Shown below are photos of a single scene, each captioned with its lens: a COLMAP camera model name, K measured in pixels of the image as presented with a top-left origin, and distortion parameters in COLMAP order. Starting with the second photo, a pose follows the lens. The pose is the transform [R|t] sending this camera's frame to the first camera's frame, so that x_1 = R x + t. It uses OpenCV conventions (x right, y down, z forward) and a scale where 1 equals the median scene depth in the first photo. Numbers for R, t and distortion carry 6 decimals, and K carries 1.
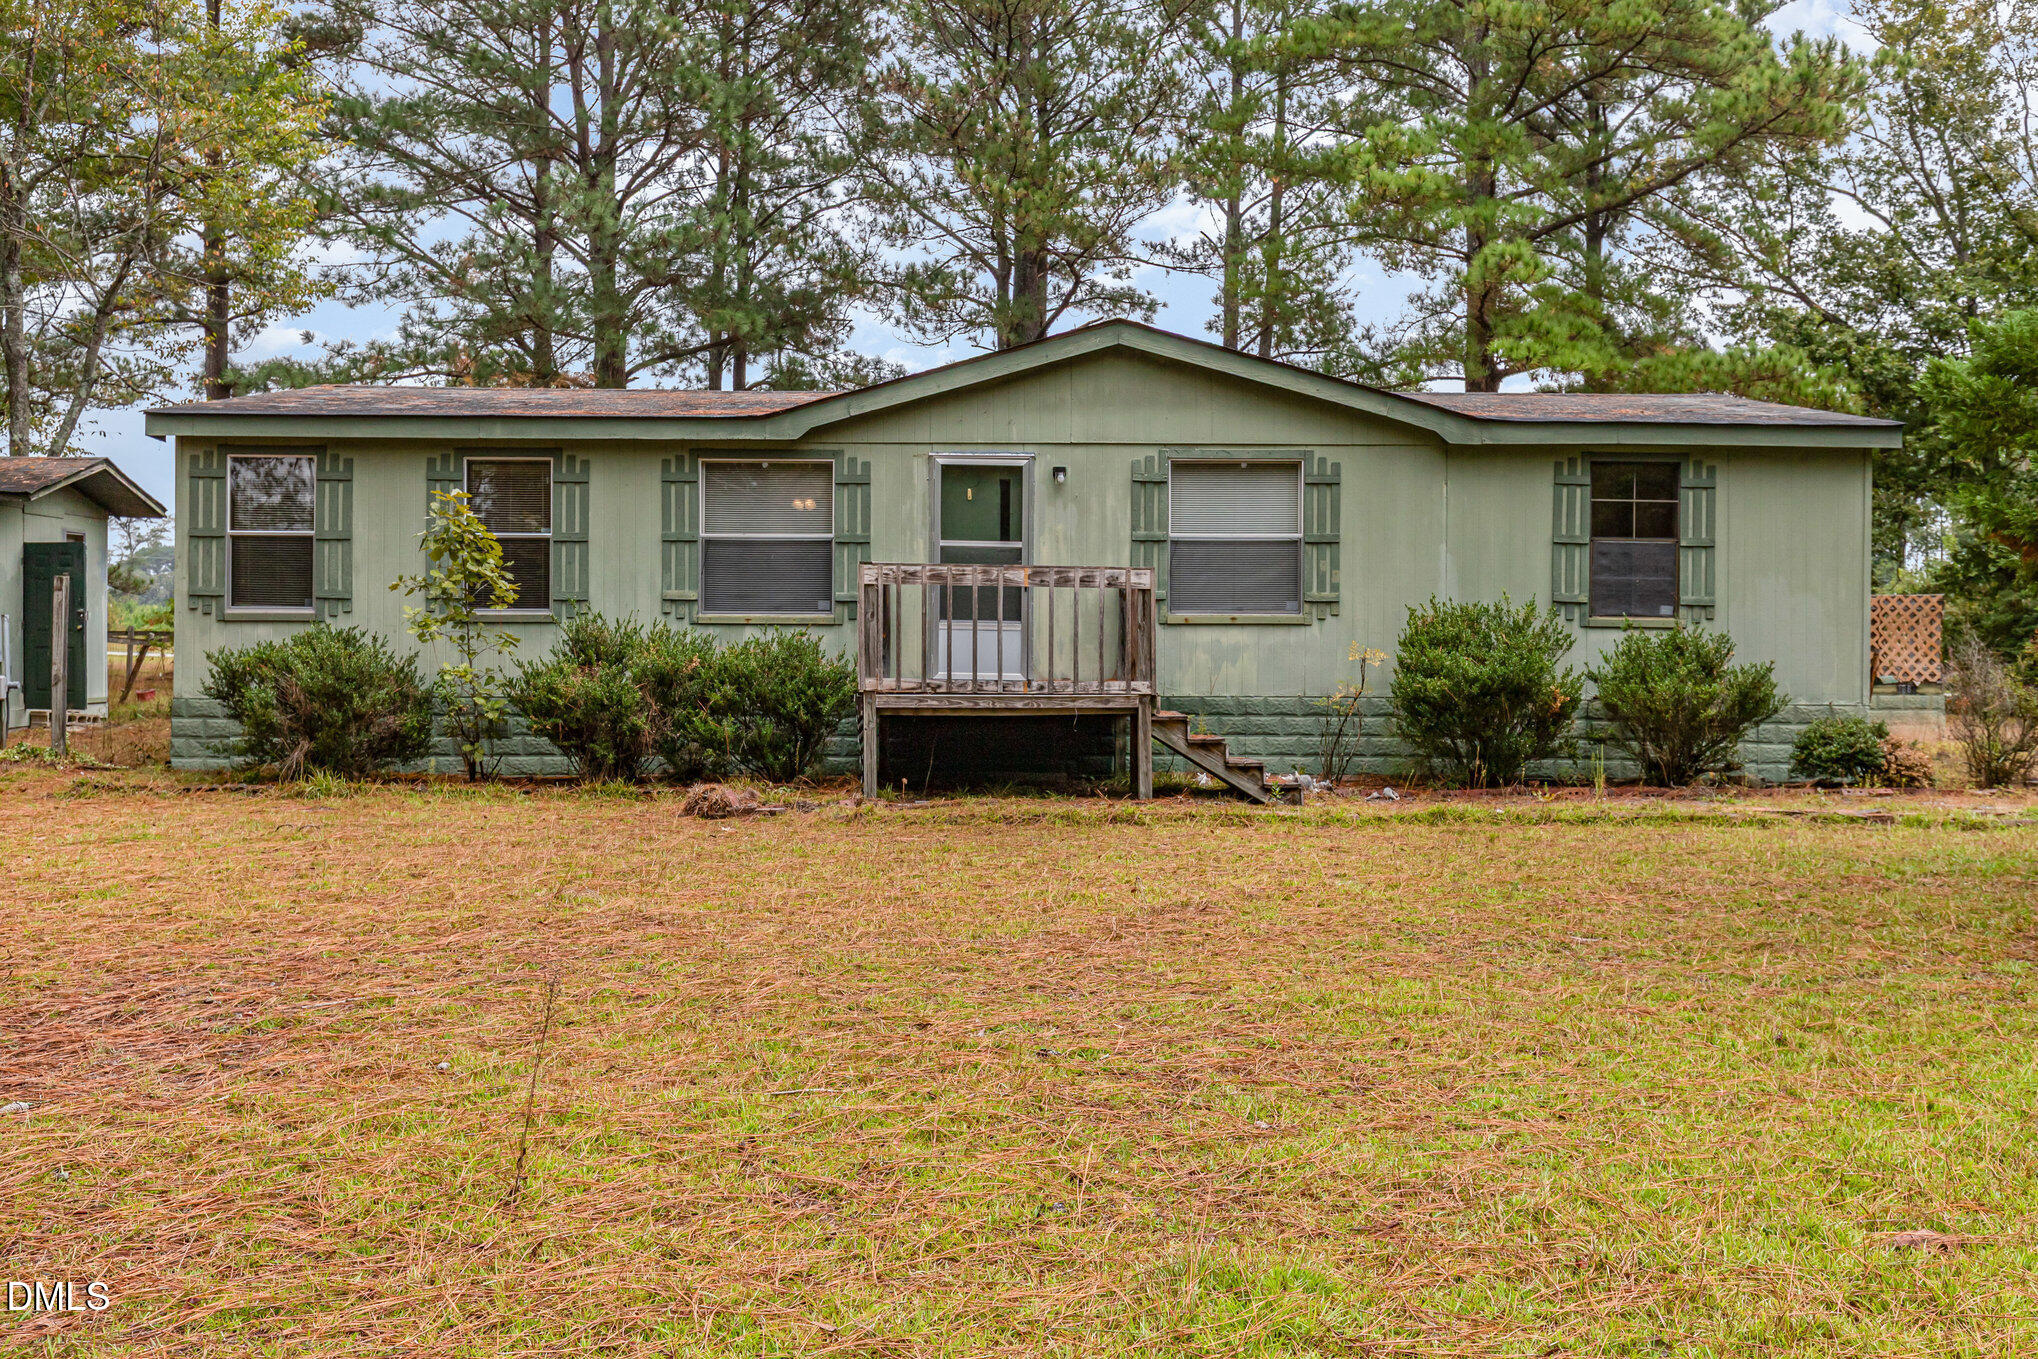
lens RADIAL K [[2046.7, 0, 1020.4], [0, 2046.7, 677.1], [0, 0, 1]] dist [0.001670, 0.000000]
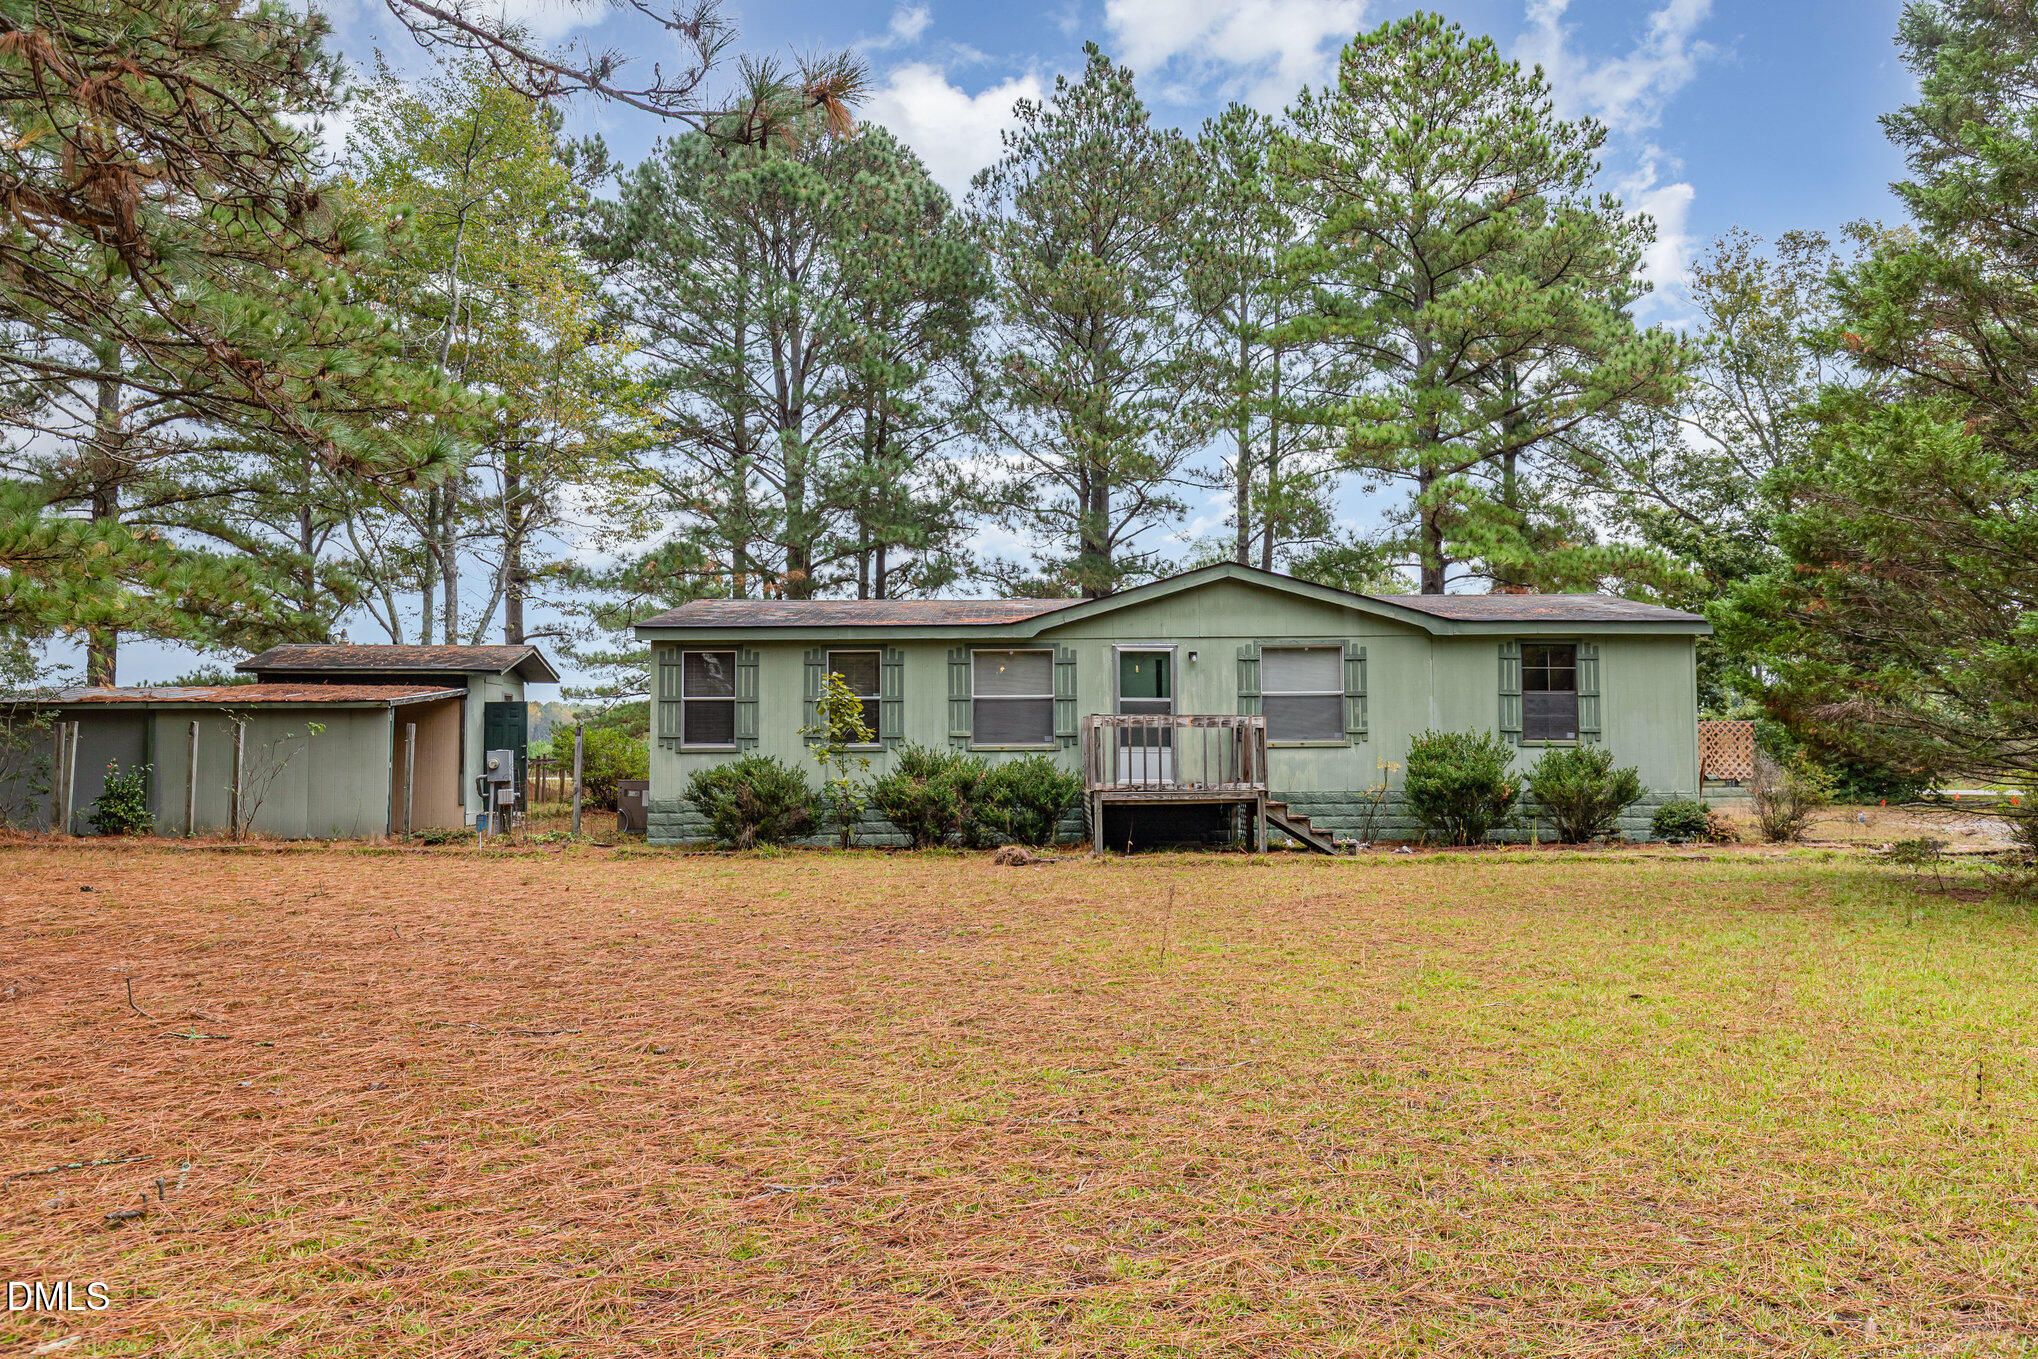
lens RADIAL K [[1661.2, 0, 1016.9], [0, 1661.2, 680.5], [0, 0, 1]] dist [-0.003264, -0.000416]
pose [[0.999784, -0.012654, -0.016478, -0.098823], [0.011584, 0.997915, -0.063492, 0.002187], [0.017247, 0.063287, 0.997846, -0.315890]]
